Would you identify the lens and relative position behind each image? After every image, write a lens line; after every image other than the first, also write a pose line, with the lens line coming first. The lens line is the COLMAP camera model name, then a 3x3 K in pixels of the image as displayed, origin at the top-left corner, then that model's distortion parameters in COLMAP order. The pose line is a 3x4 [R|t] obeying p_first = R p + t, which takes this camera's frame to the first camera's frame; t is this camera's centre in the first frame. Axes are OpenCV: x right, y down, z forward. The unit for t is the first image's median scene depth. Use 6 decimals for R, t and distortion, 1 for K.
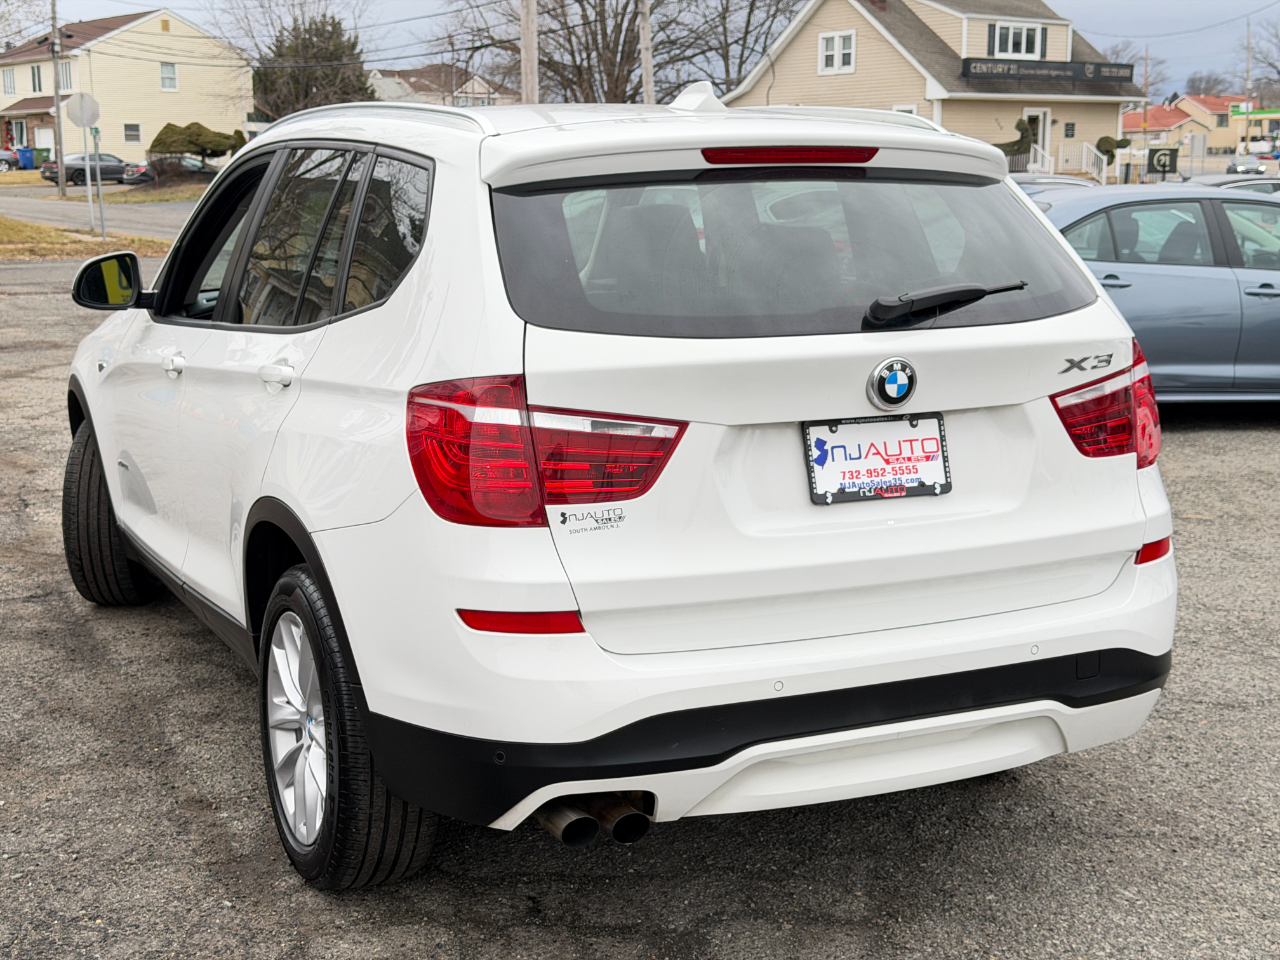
lens RADIAL K [[1838.8, 0, 648.0], [0, 1838.8, 484.7], [0, 0, 1]] dist [0.114165, 0.000000]
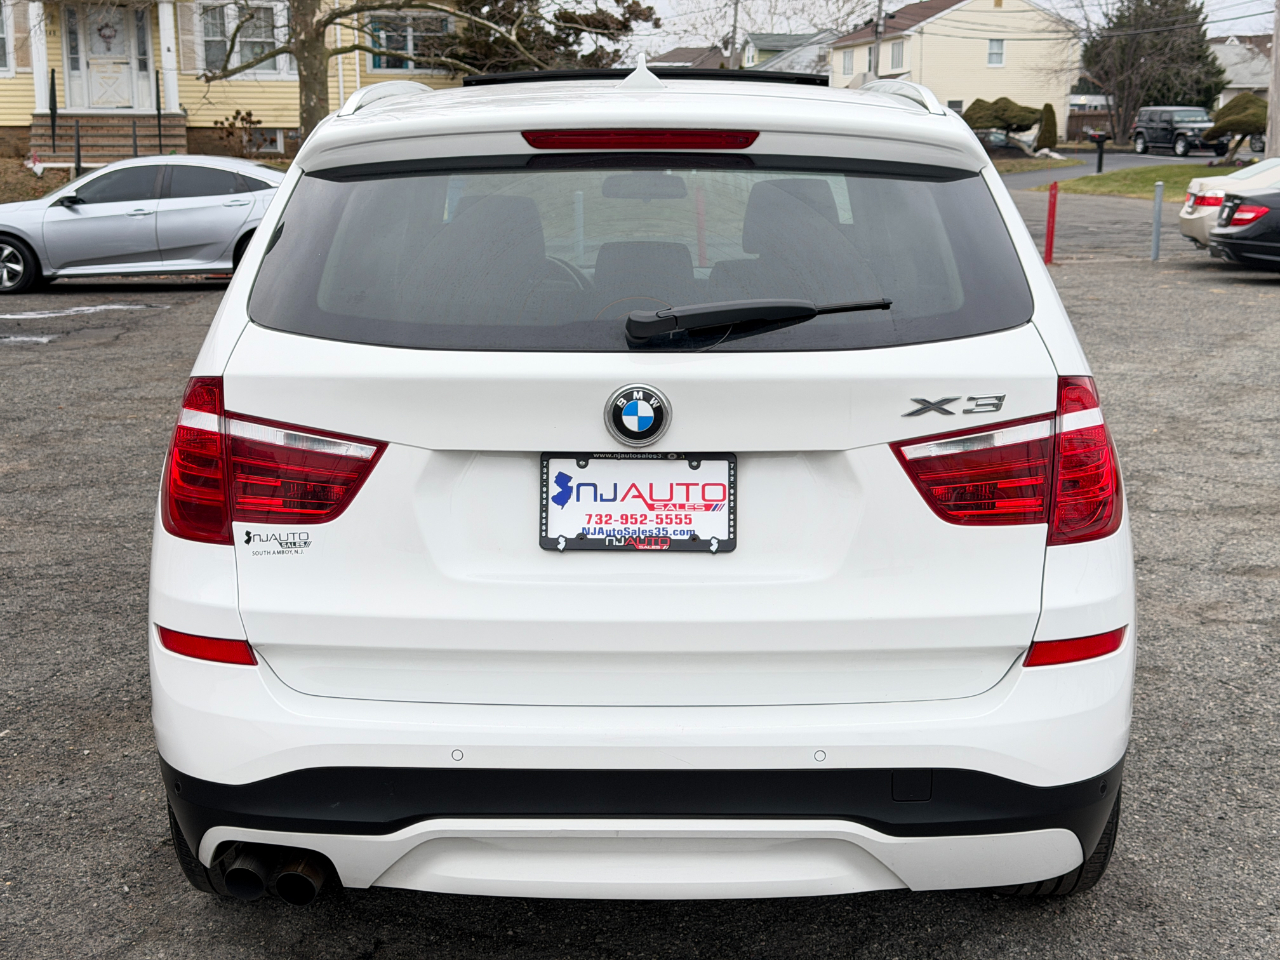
lens RADIAL K [[1838.8, 0, 647.6], [0, 1838.8, 475.3], [0, 0, 1]] dist [0.114165, 0.000000]
pose [[0.894925, 0.083798, -0.438278, 0.456792], [-0.079869, 0.996428, 0.027432, -0.046028], [0.439011, 0.010455, 0.898421, 0.229851]]
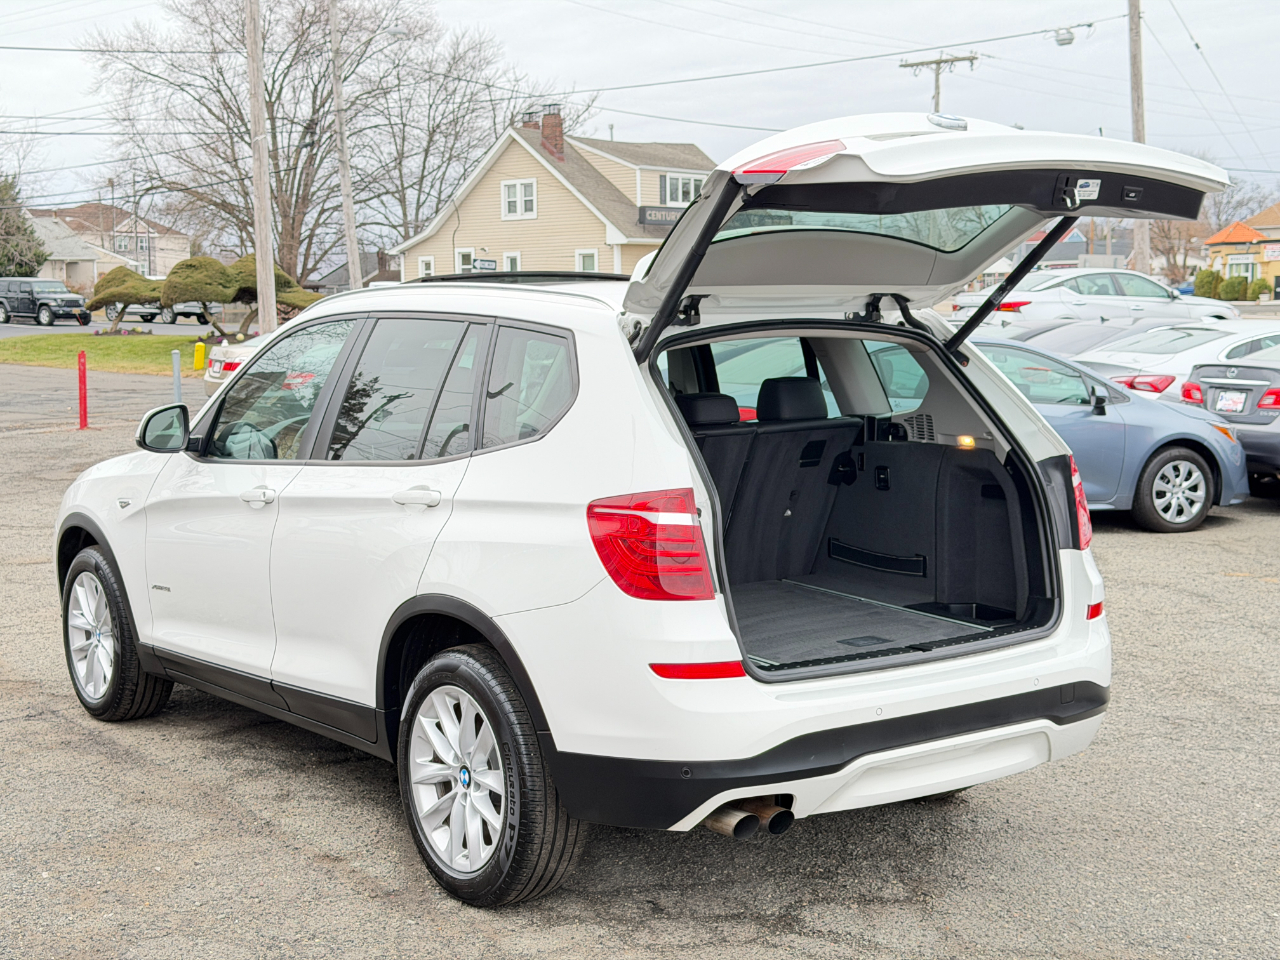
lens RADIAL K [[1838.8, 0, 665.8], [0, 1838.8, 481.5], [0, 0, 1]] dist [0.114165, 0.000000]
pose [[0.981341, -0.024179, 0.190750, -0.299564], [0.038404, 0.996720, -0.071237, 0.026974], [-0.188402, 0.077233, 0.979050, -0.283137]]
